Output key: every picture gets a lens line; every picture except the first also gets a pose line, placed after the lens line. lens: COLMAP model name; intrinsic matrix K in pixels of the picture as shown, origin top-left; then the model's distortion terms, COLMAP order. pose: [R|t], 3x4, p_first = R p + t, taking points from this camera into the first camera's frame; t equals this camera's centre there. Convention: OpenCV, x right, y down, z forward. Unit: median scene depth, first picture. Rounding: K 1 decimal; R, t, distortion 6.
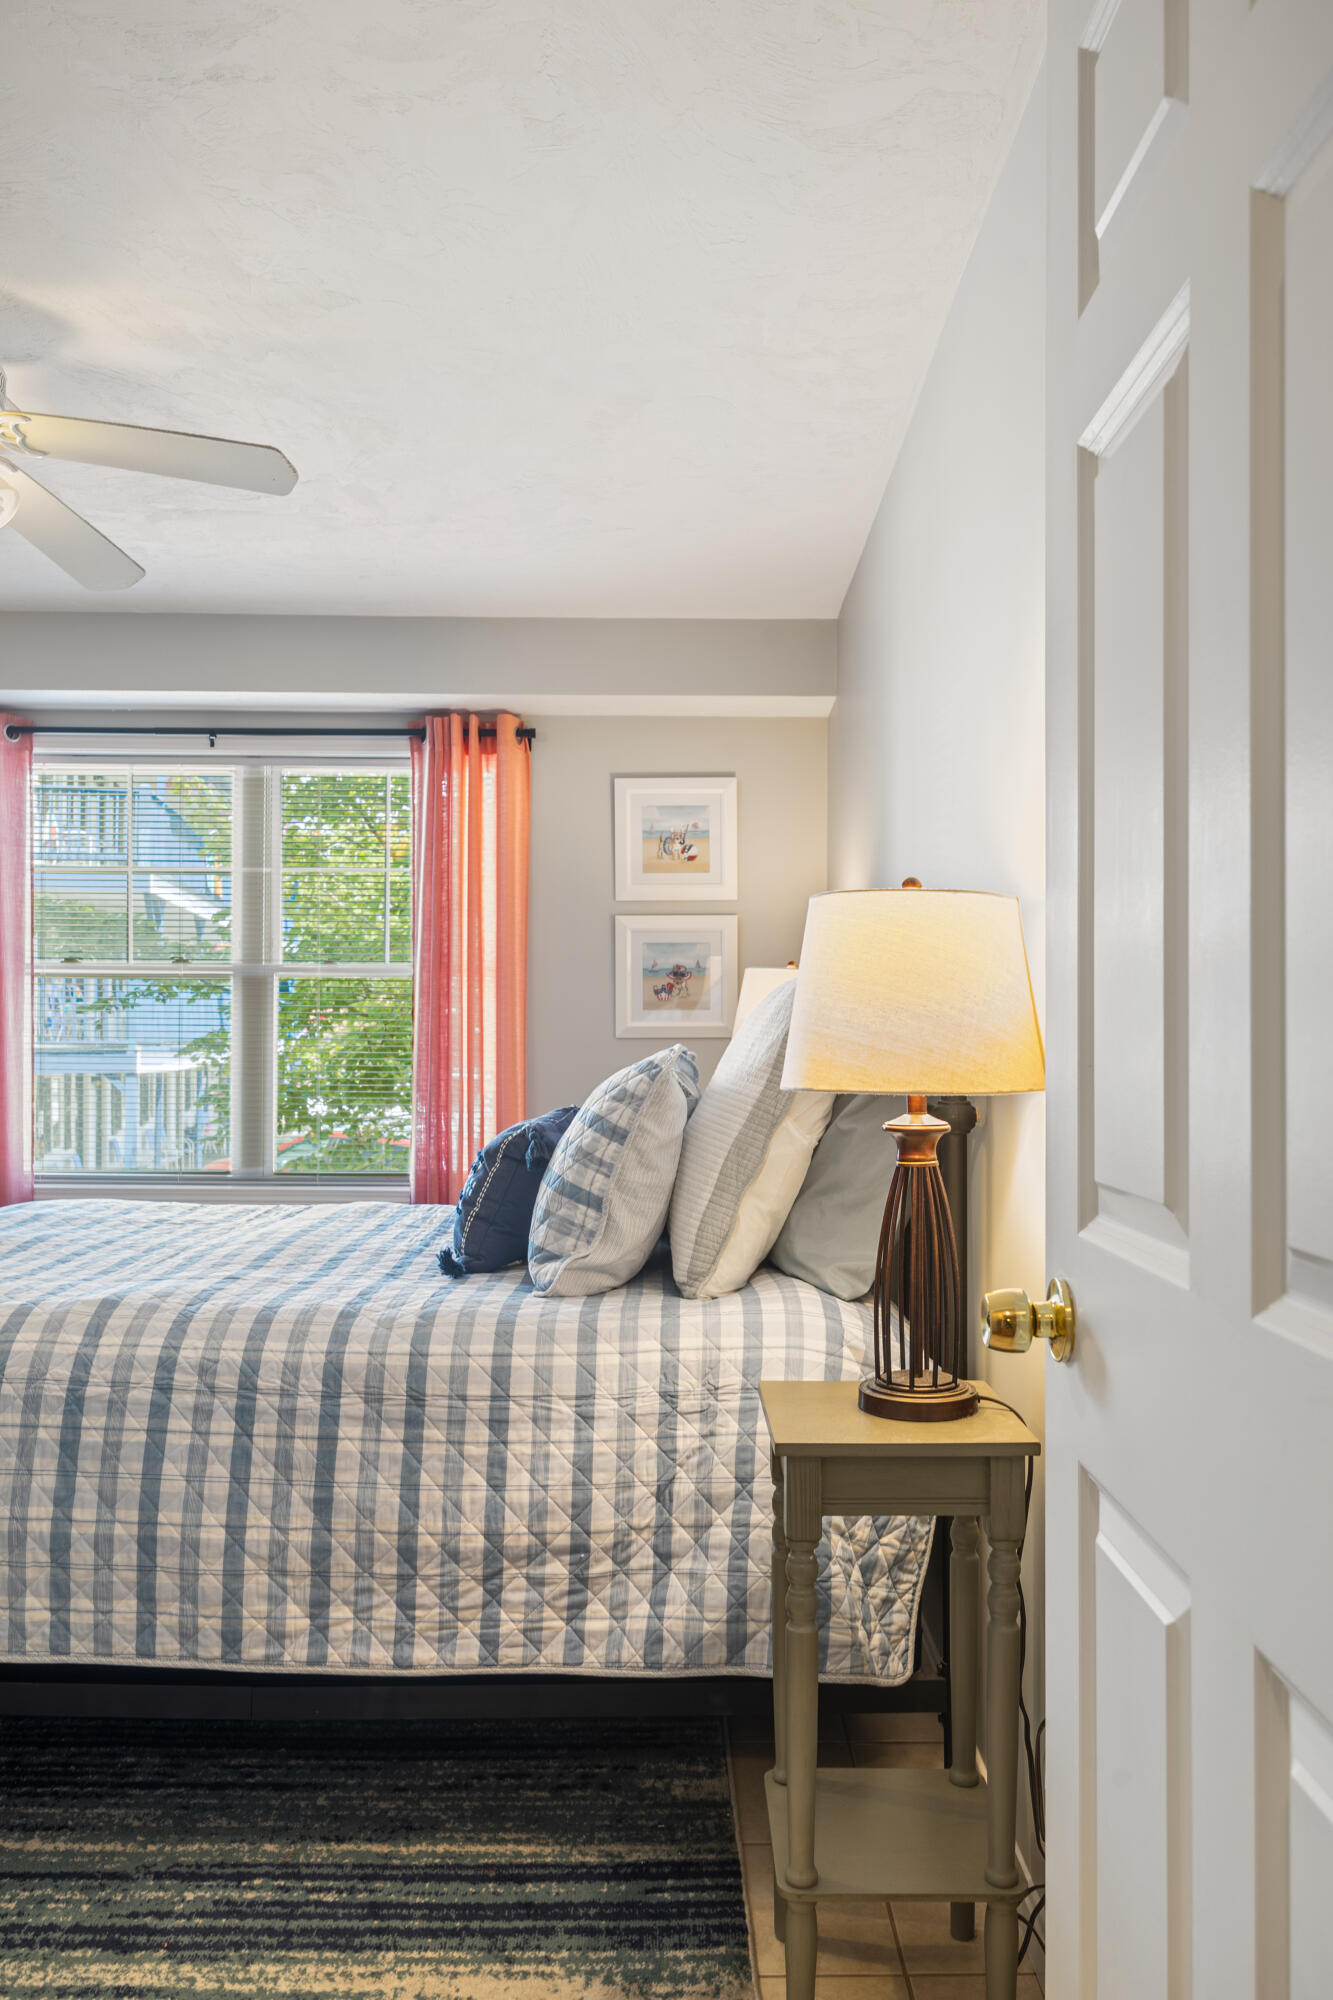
lens RADIAL K [[1512.0, 0, 669.6], [0, 1512.0, 1006.8], [0, 0, 1]] dist [-0.003135, 0.003621]
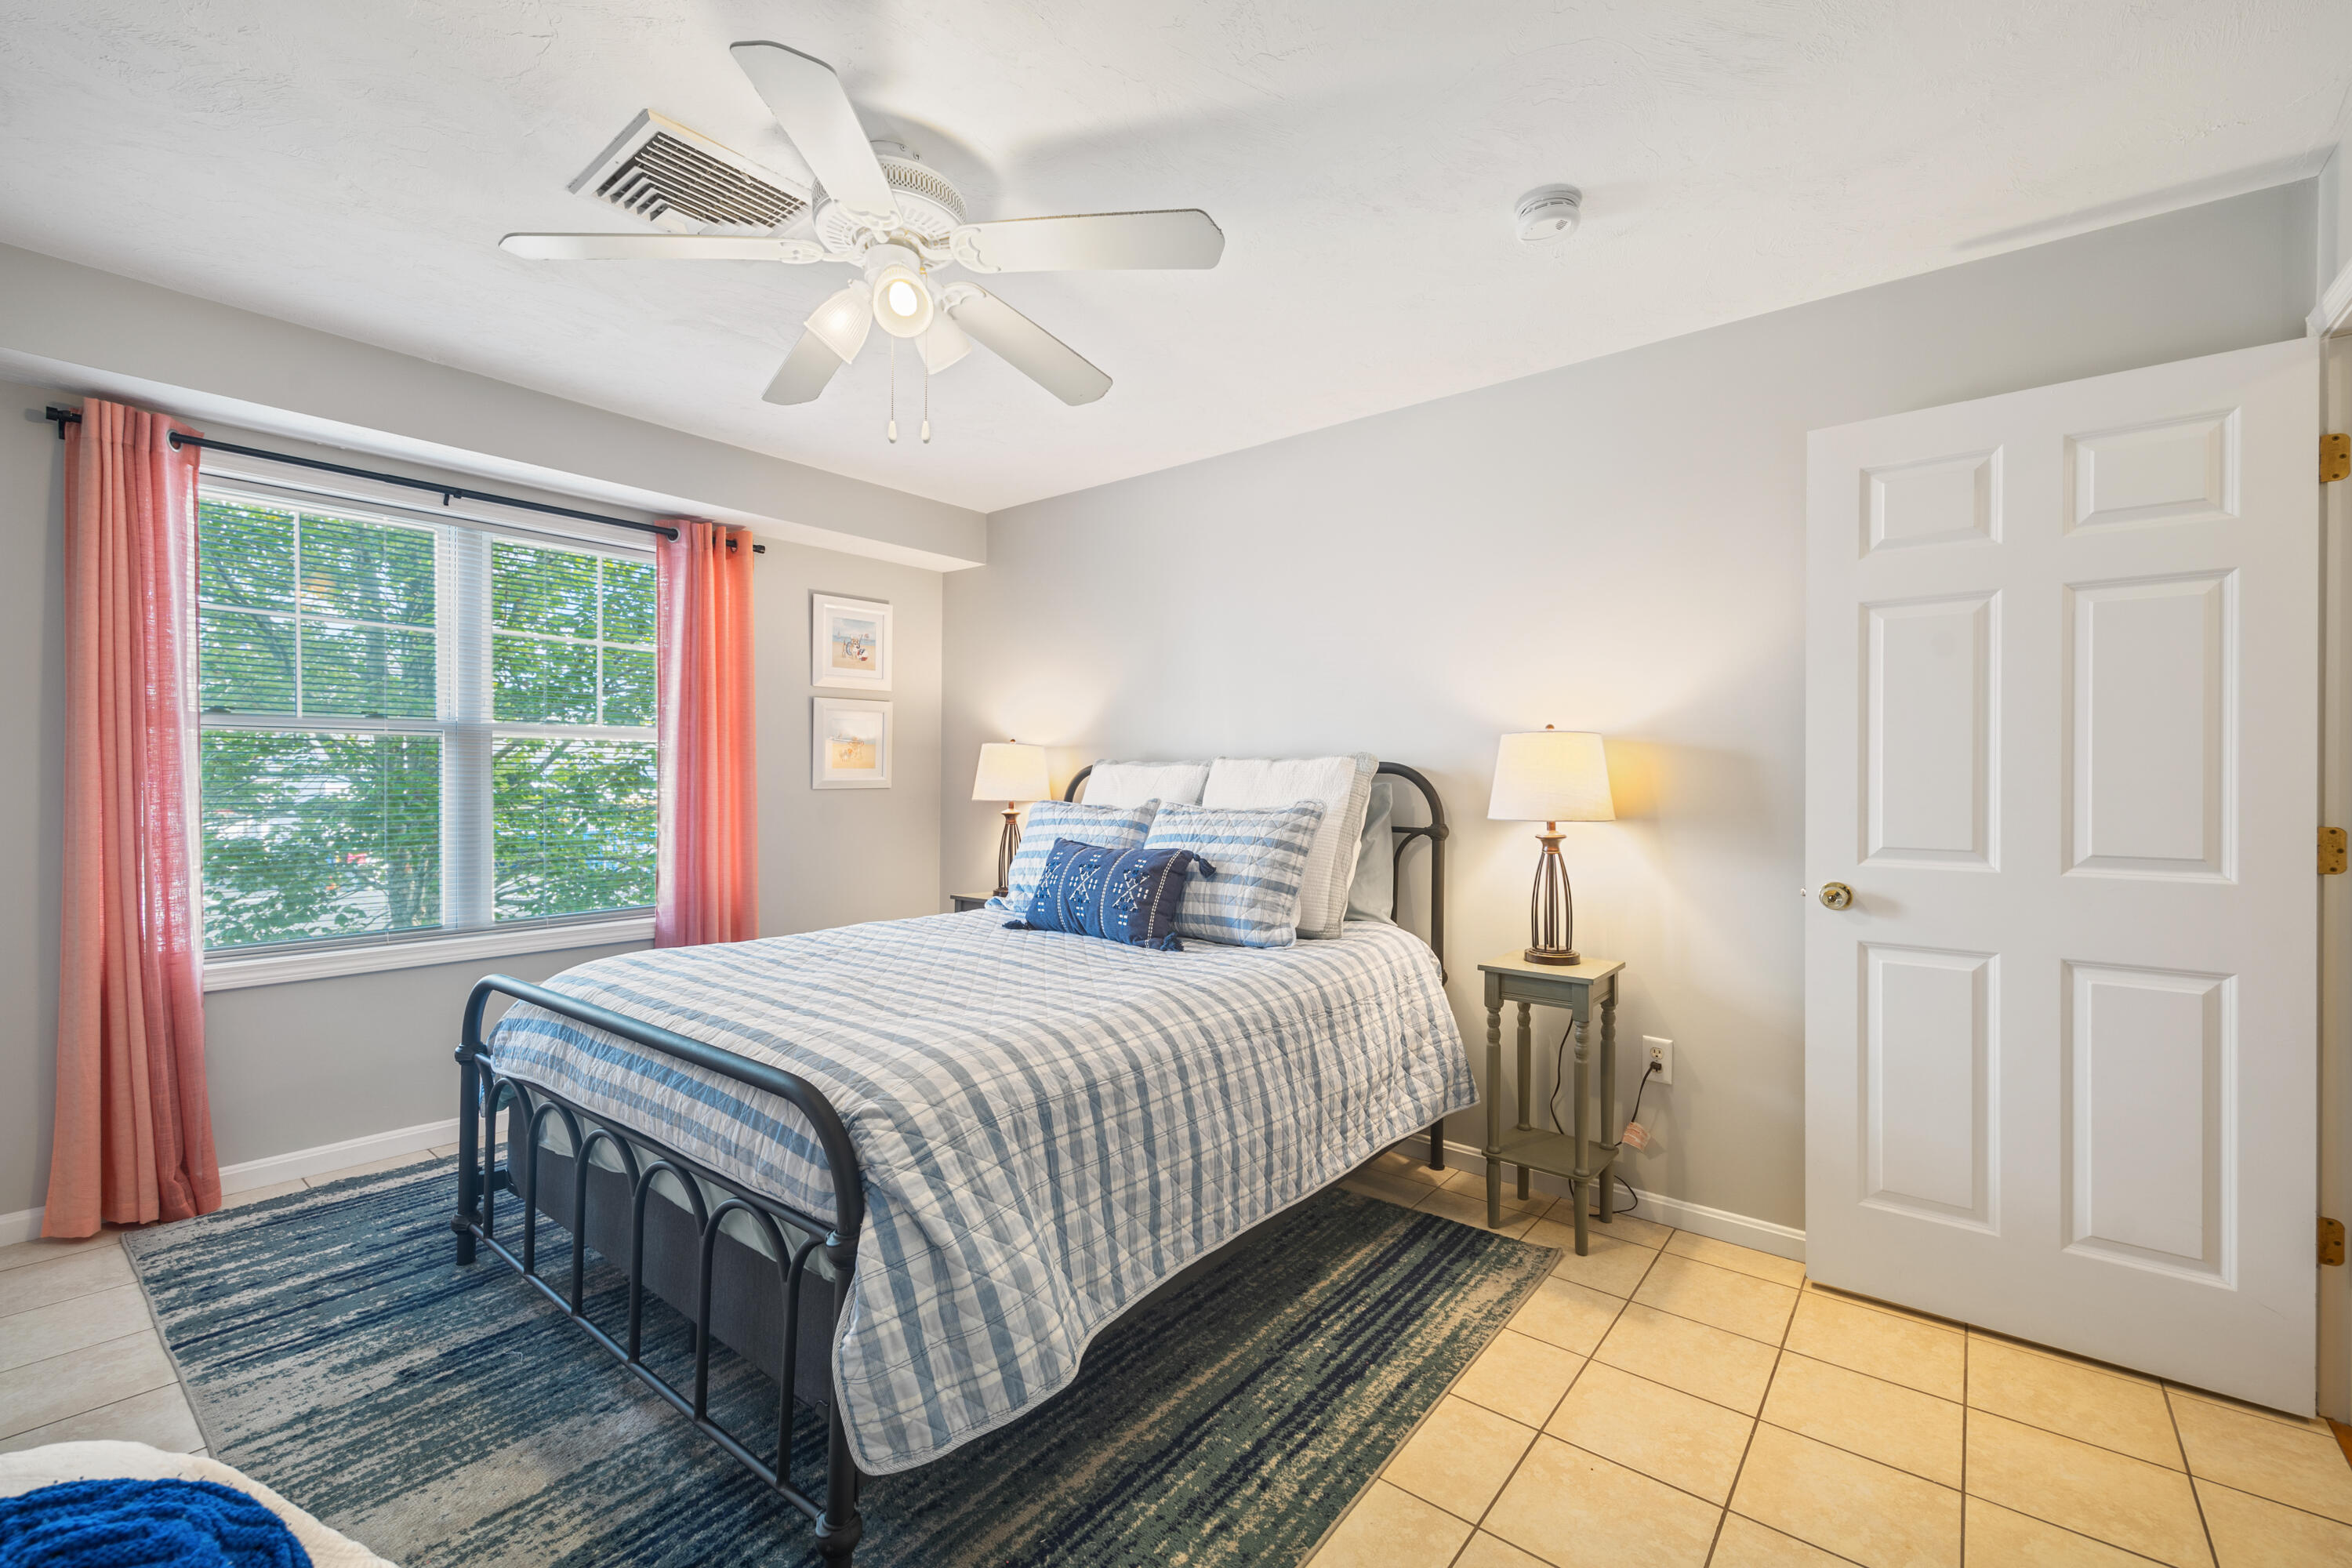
lens RADIAL K [[990.7, 0, 1176.6], [0, 990.7, 780.3], [0, 0, 1]] dist [0.003652, 0.000403]
pose [[0.630733, -0.006938, 0.775969, -1.128249], [-0.012766, 0.999732, 0.019315, -0.017638], [-0.775895, -0.022089, 0.630476, 0.442640]]
